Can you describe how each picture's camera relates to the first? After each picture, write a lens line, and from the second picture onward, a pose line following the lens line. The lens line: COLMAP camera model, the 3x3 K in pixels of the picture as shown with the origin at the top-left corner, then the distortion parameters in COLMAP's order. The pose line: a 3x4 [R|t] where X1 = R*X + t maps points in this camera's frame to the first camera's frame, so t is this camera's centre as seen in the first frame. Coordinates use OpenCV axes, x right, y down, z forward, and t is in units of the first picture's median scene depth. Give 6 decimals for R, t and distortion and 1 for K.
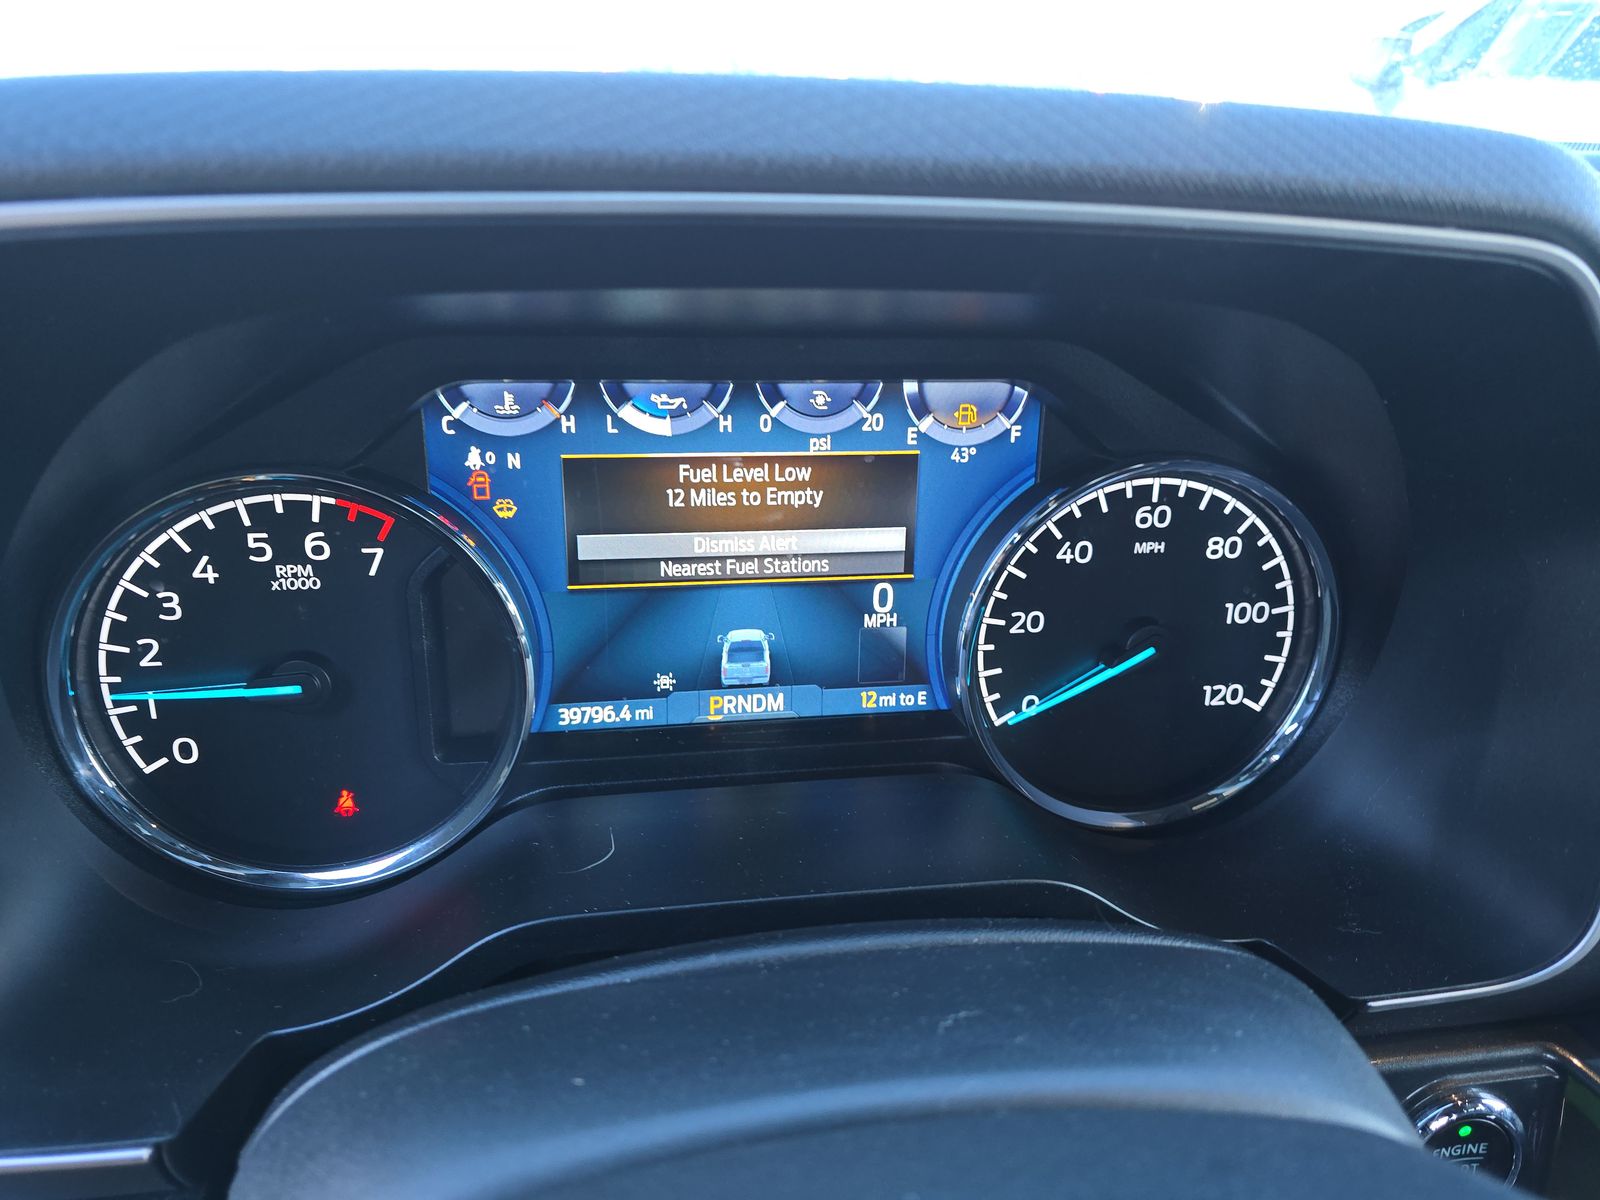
lens RADIAL K [[1086.5, 0, 798.0], [0, 1086.5, 602.7], [0, 0, 1]] dist [0.045827, -0.001108]
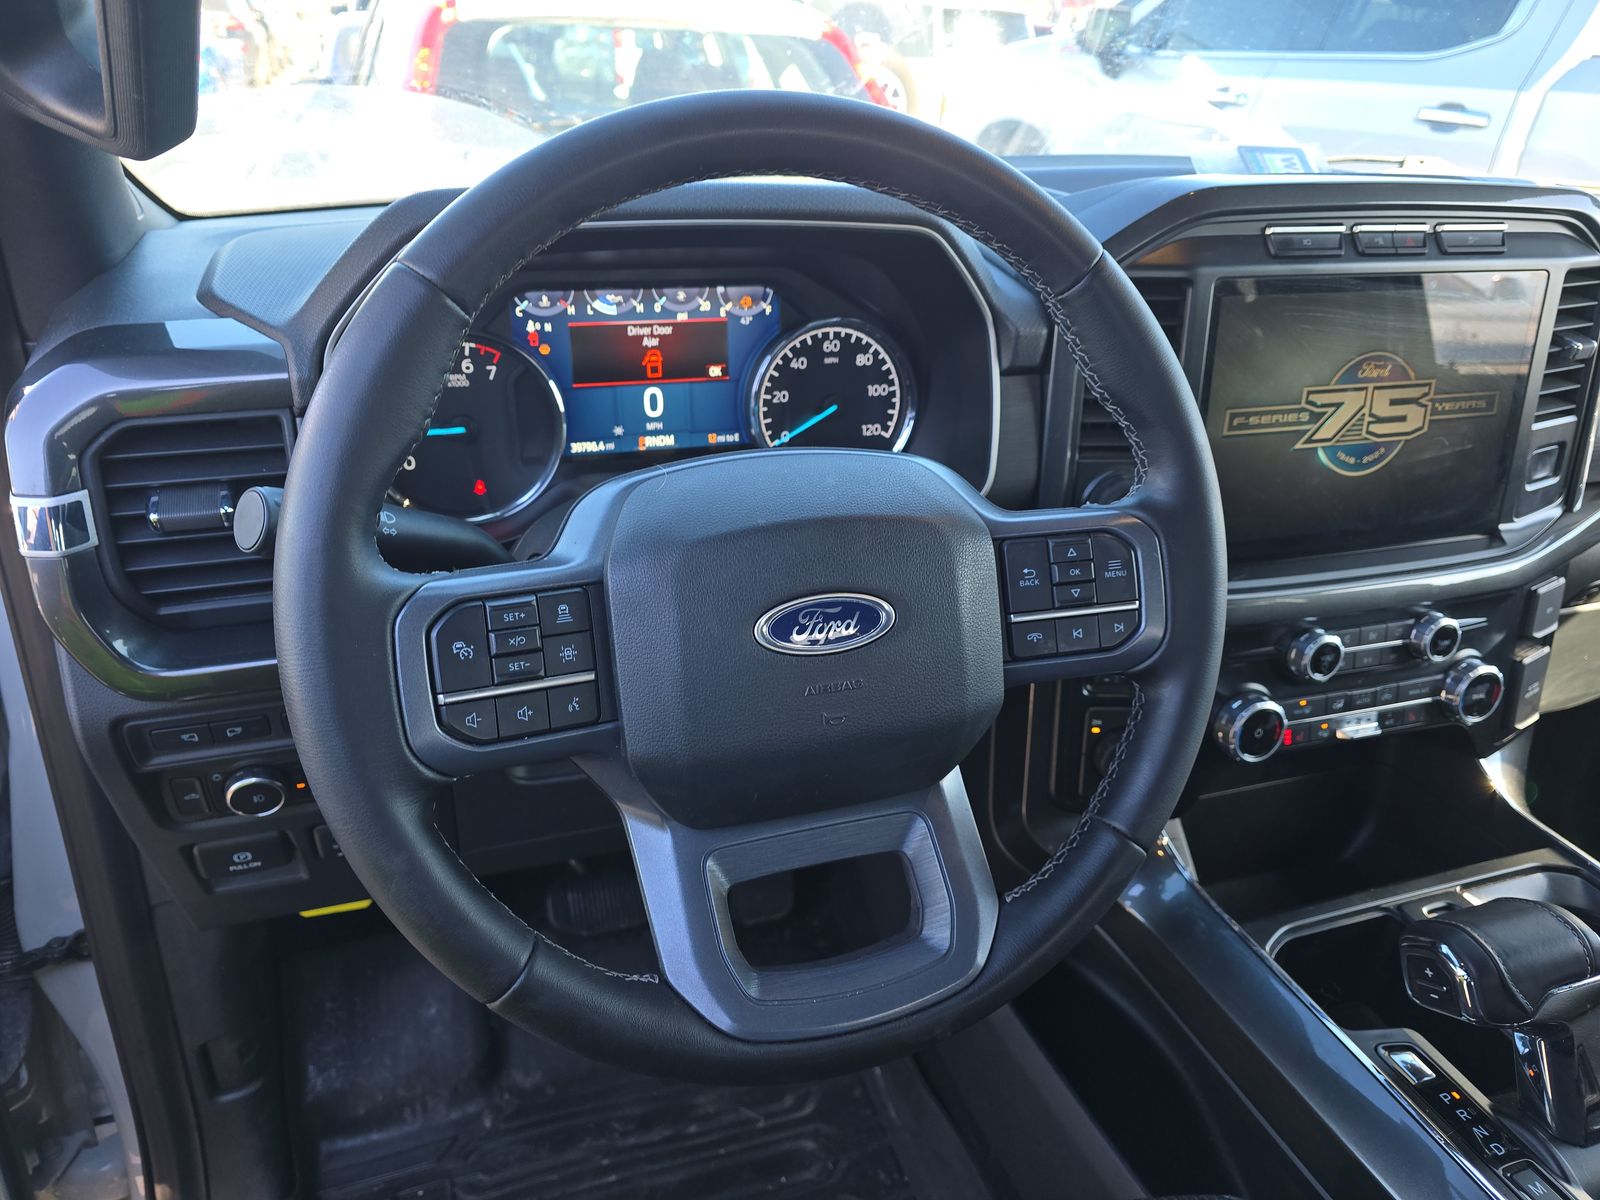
lens RADIAL K [[1086.5, 0, 801.1], [0, 1086.5, 598.9], [0, 0, 1]] dist [0.045827, -0.001108]
pose [[0.984153, -0.076044, 0.160187, -0.139143], [0.069925, 0.996603, 0.043508, 0.343195], [-0.162952, -0.031617, 0.986127, -1.240336]]
